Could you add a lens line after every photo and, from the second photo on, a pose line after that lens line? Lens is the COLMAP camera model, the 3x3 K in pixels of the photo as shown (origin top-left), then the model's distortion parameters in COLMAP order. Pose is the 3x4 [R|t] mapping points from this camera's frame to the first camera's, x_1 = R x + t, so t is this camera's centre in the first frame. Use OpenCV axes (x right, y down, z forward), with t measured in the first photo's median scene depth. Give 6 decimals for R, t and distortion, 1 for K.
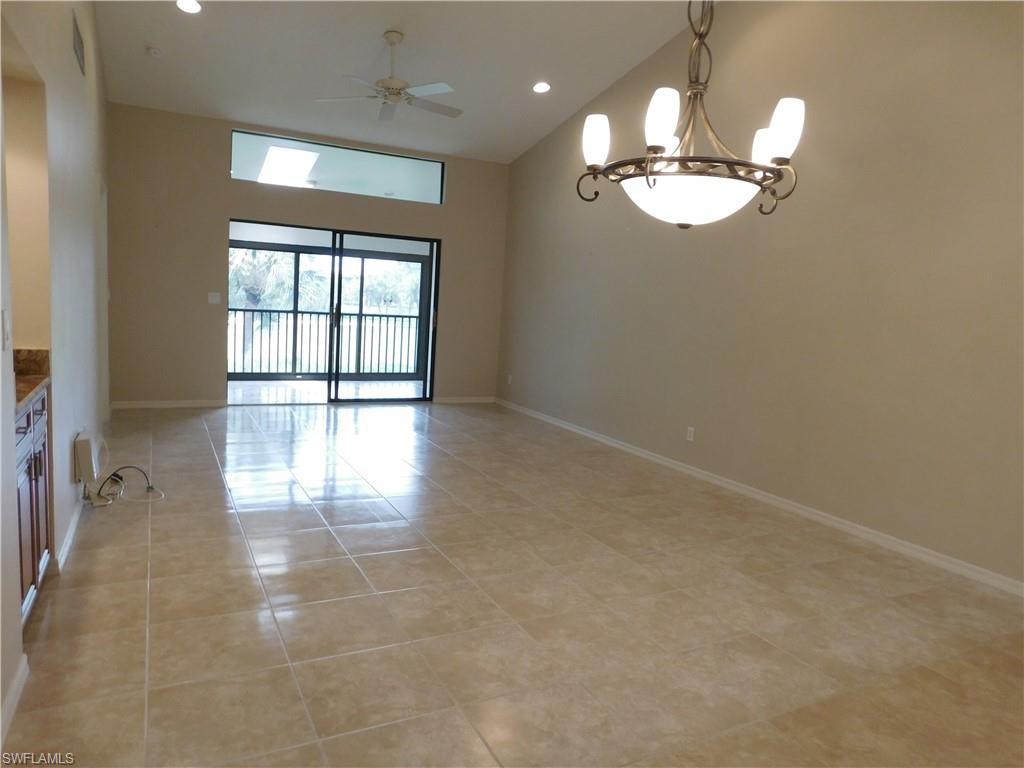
lens RADIAL K [[666.8, 0, 509.0], [0, 666.8, 384.6], [0, 0, 1]] dist [-0.054919, 0.002681]
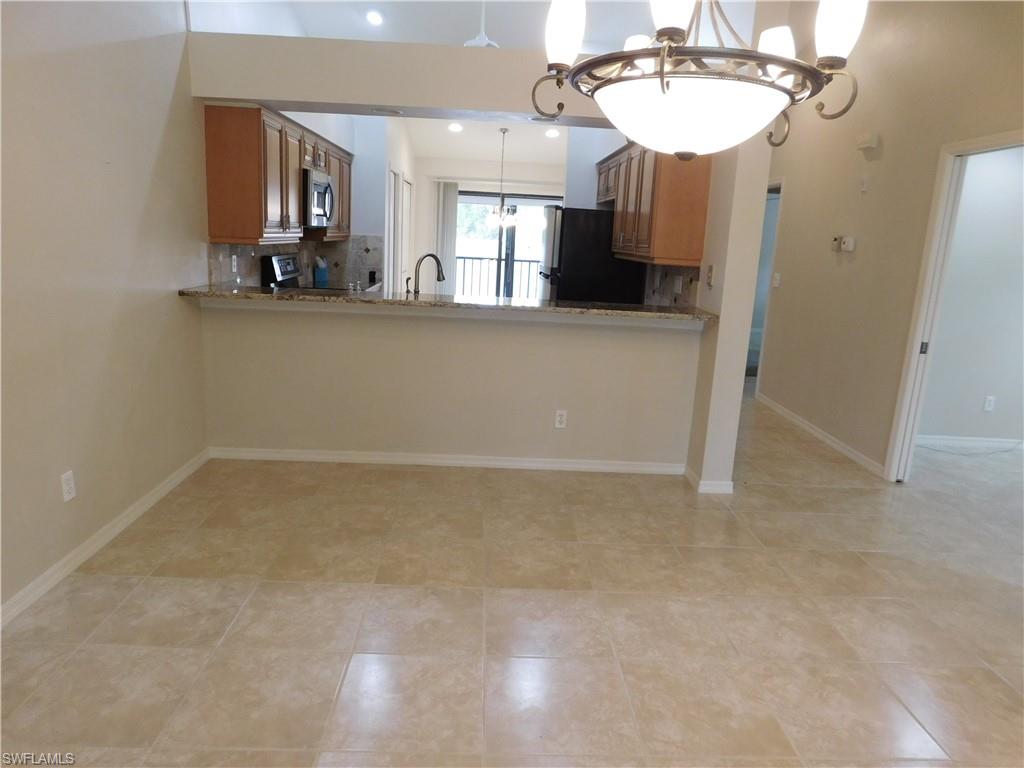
lens RADIAL K [[666.8, 0, 509.0], [0, 666.8, 384.6], [0, 0, 1]] dist [-0.054919, 0.002681]
pose [[-0.892964, -0.202728, 0.401891, 0.082321], [-0.051699, 0.933120, 0.355828, -0.218314], [-0.447149, 0.296964, -0.843724, 1.516769]]
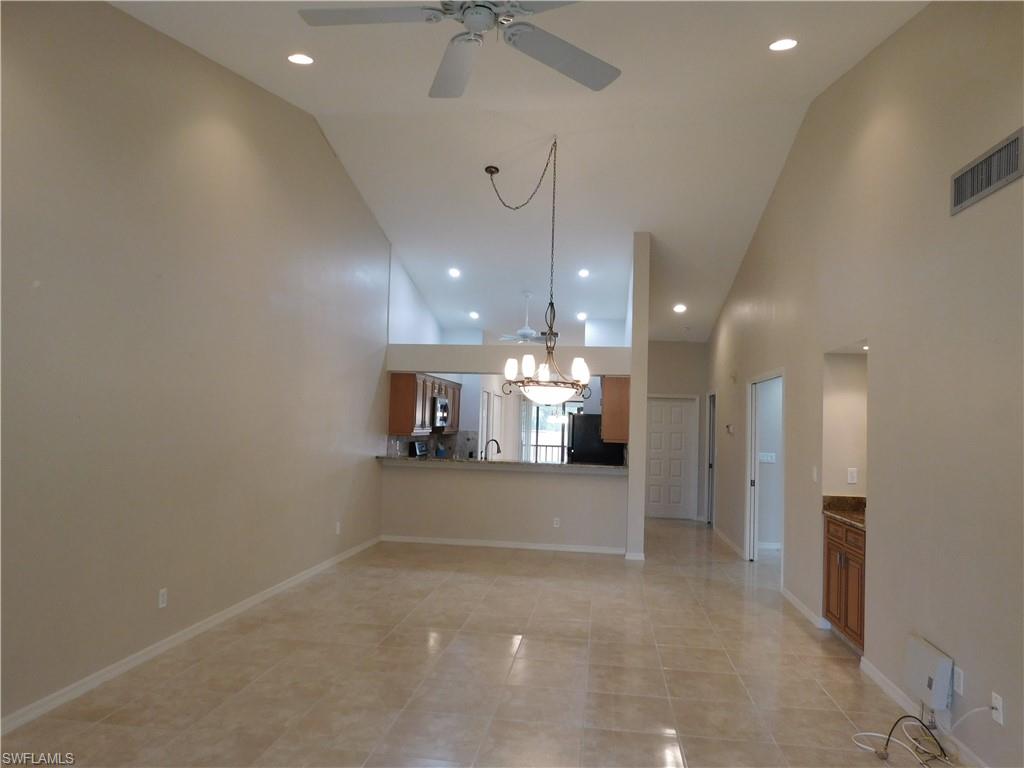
lens RADIAL K [[666.8, 0, 509.0], [0, 666.8, 384.6], [0, 0, 1]] dist [-0.054919, 0.002681]
pose [[-0.806192, -0.055250, 0.589068, -0.877639], [-0.008329, 0.996591, 0.082074, -0.436772], [-0.591595, 0.061261, -0.803905, 2.568245]]
